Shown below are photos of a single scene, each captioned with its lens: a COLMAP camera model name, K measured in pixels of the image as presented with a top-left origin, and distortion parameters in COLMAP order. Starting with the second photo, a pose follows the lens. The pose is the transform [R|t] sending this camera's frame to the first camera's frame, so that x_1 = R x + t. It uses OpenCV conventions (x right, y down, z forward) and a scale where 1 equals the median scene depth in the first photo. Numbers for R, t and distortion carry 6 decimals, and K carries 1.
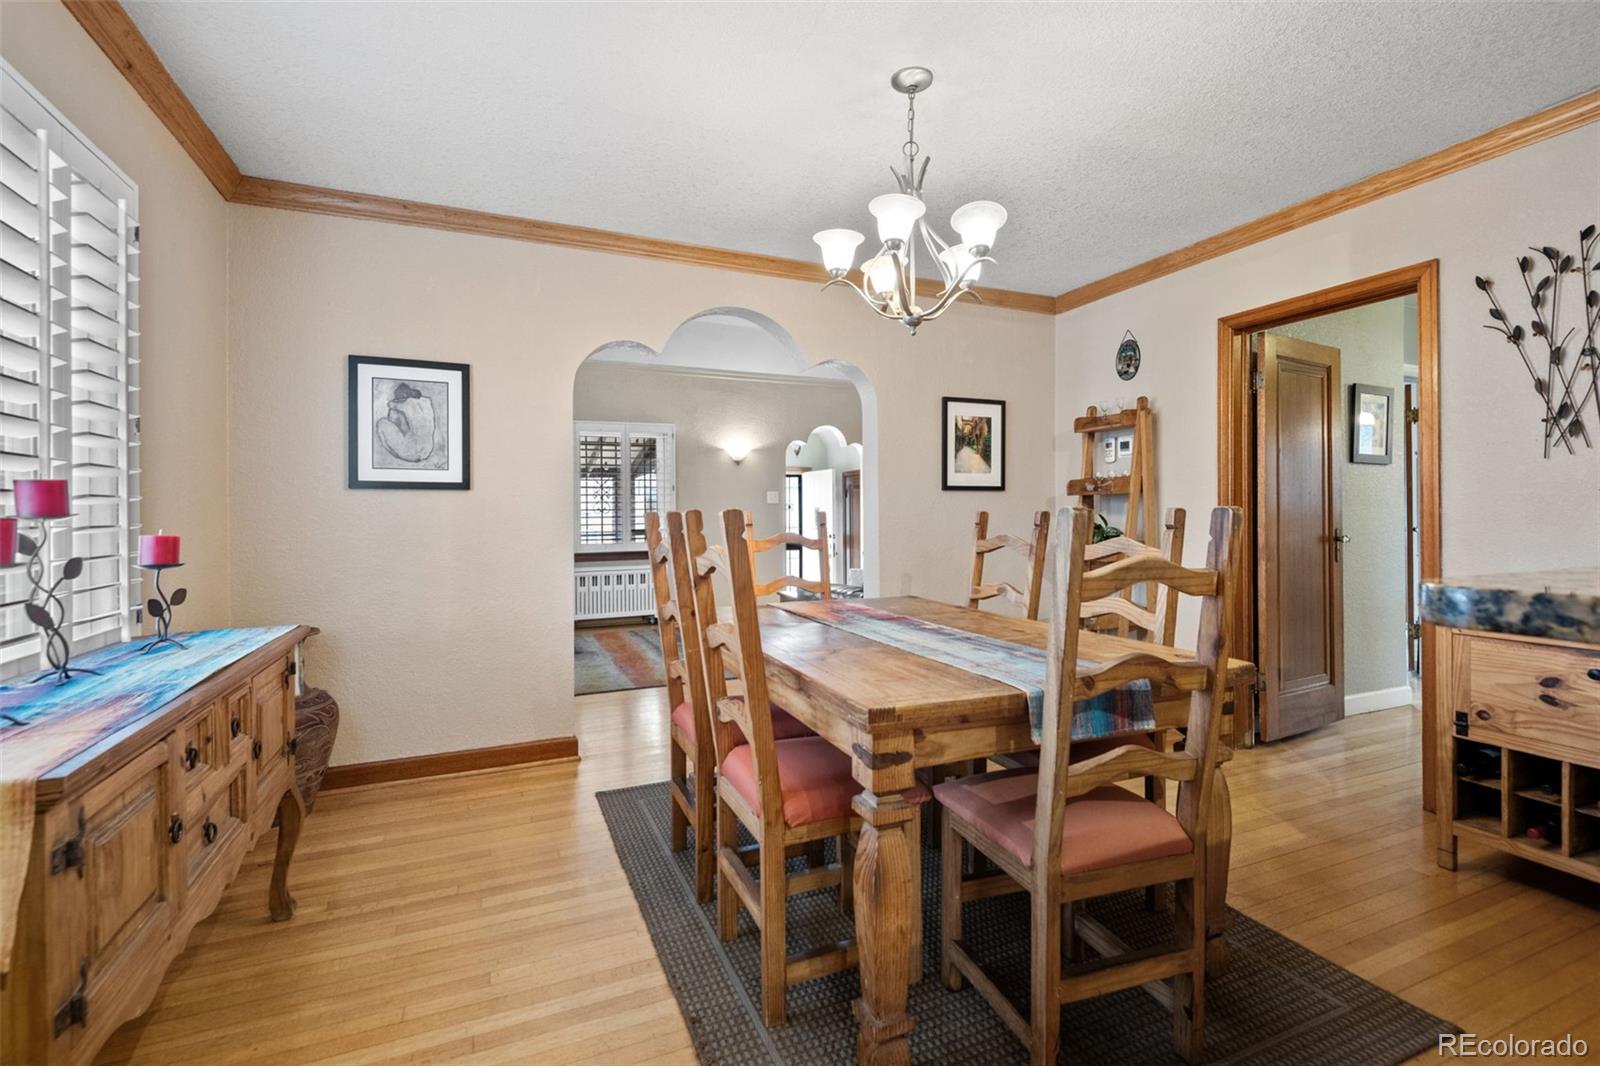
lens RADIAL K [[719.2, 0, 796.0], [0, 719.2, 508.3], [0, 0, 1]] dist [-0.000782, -0.000121]
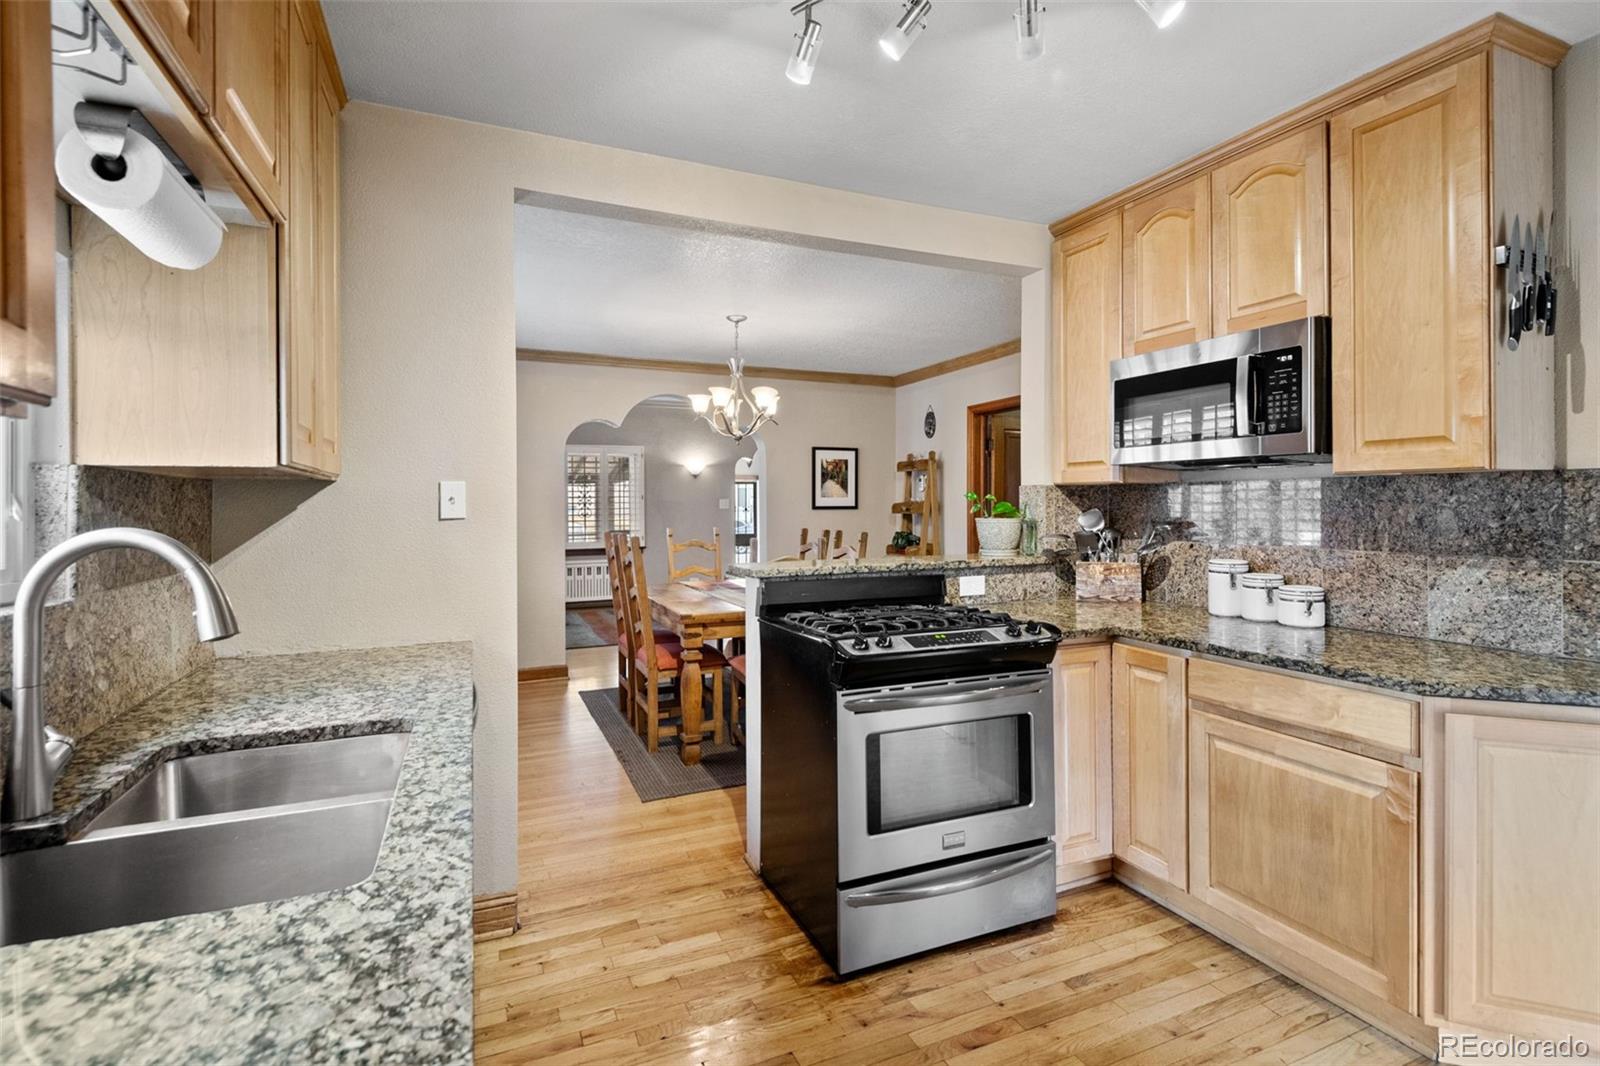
lens RADIAL K [[758.4, 0, 800.4], [0, 758.4, 500.6], [0, 0, 1]] dist [0.003593, 0.001014]
pose [[0.999962, 0.000399, 0.008717, 0.169120], [-0.000429, 0.999994, 0.003411, -0.049754], [-0.008716, -0.003414, 0.999956, -0.587698]]
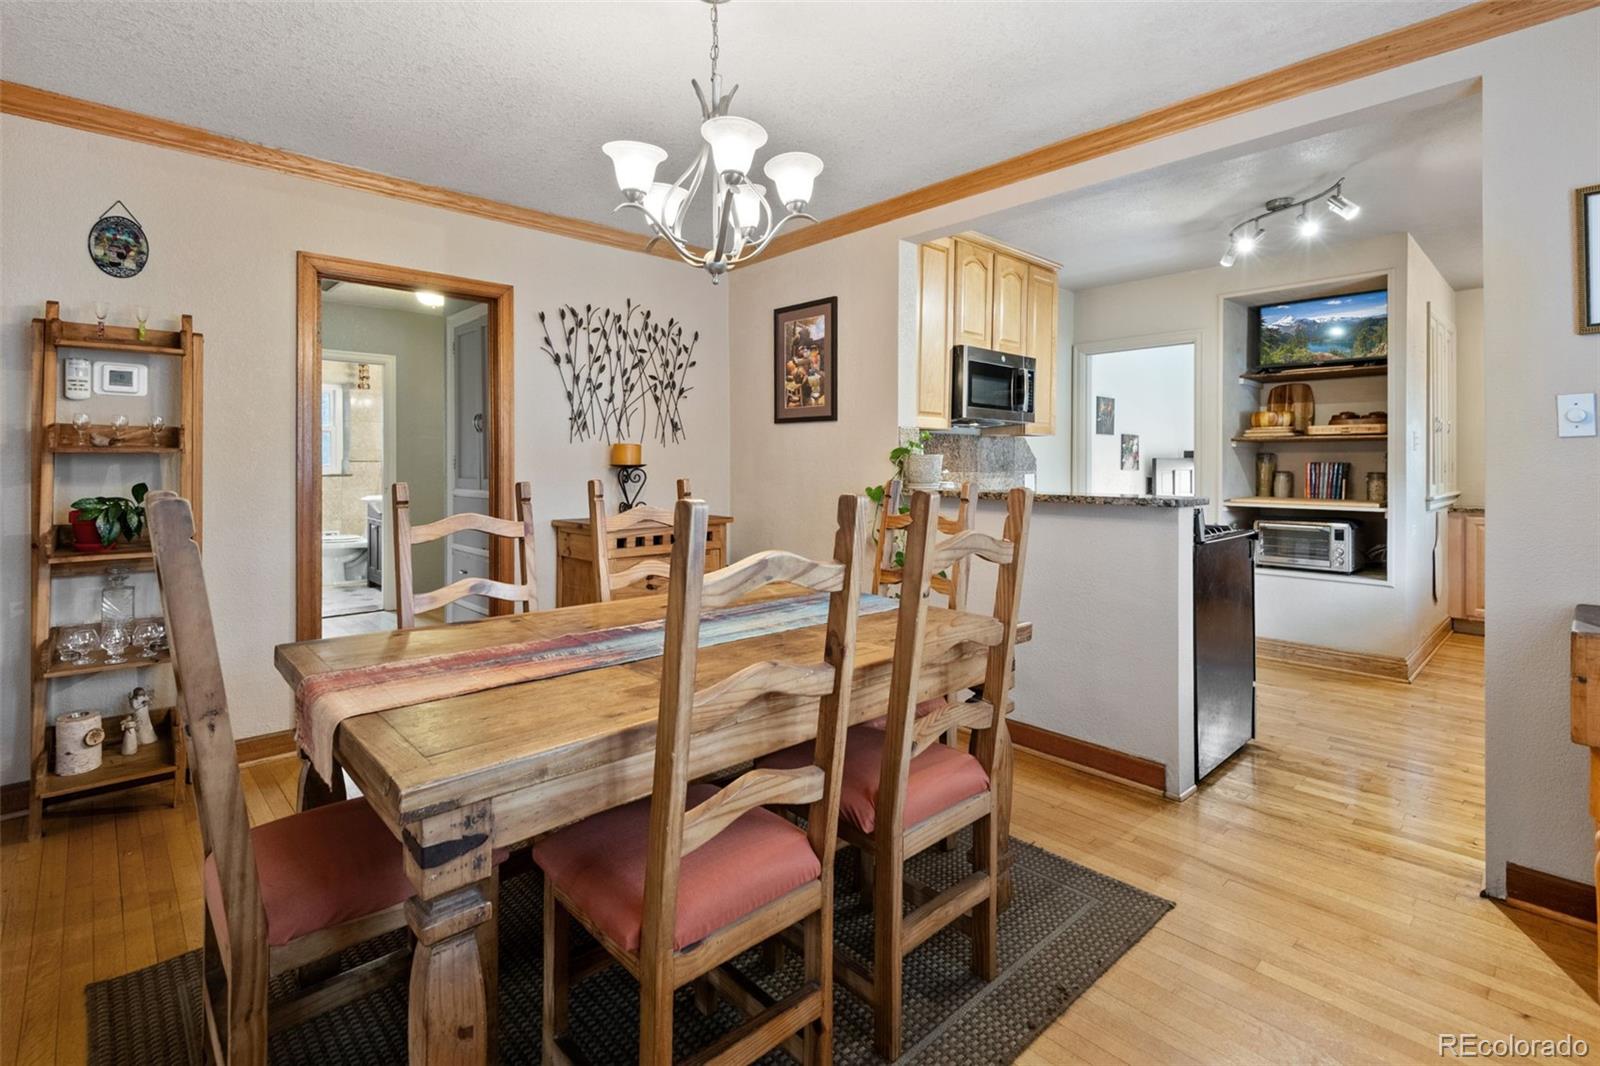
lens RADIAL K [[750.8, 0, 793.9], [0, 750.8, 467.2], [0, 0, 1]] dist [0.030308, -0.000462]
pose [[-0.343021, -0.001028, 0.939327, -0.386843], [-0.007466, 0.999971, -0.001632, -0.010524], [-0.939298, -0.007573, -0.343018, 0.647307]]
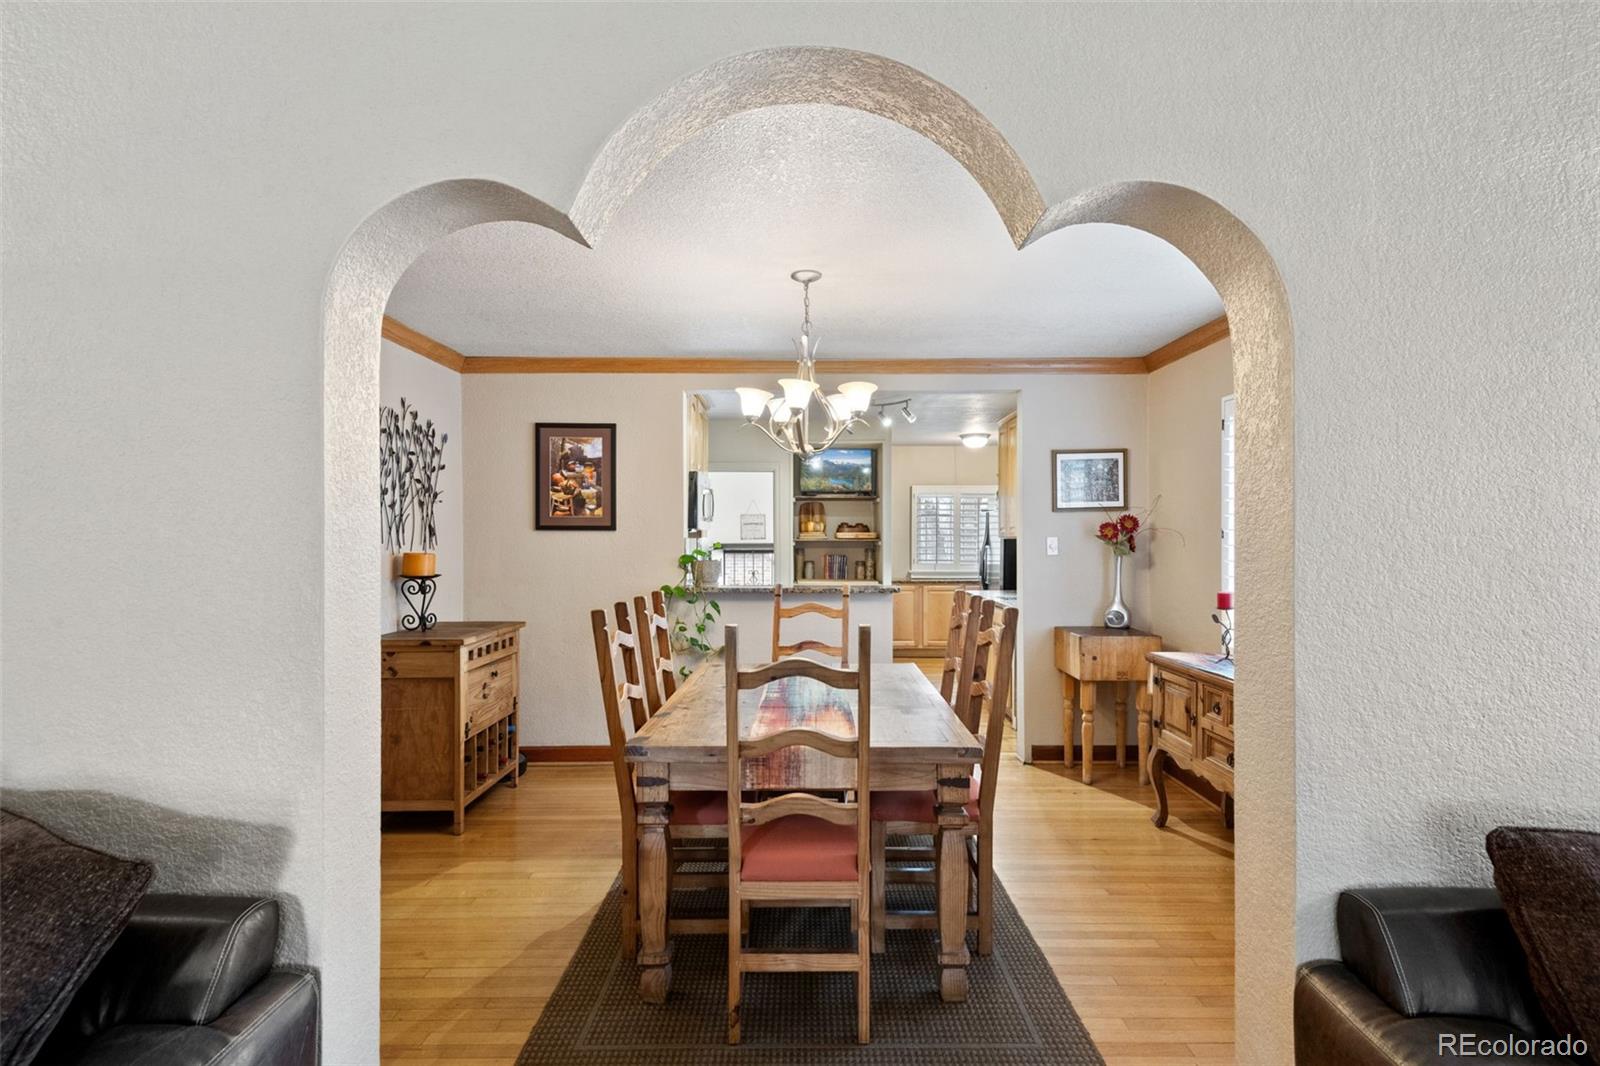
lens RADIAL K [[788.0, 0, 800.0], [0, 788.0, 533.0], [0, 0, 1]] dist [0.000894, 0.000319]
pose [[-0.920918, 0.008649, 0.389661, -0.204243], [0.002207, 0.999853, -0.016976, -0.048893], [-0.389751, -0.014773, -0.920802, 1.247415]]
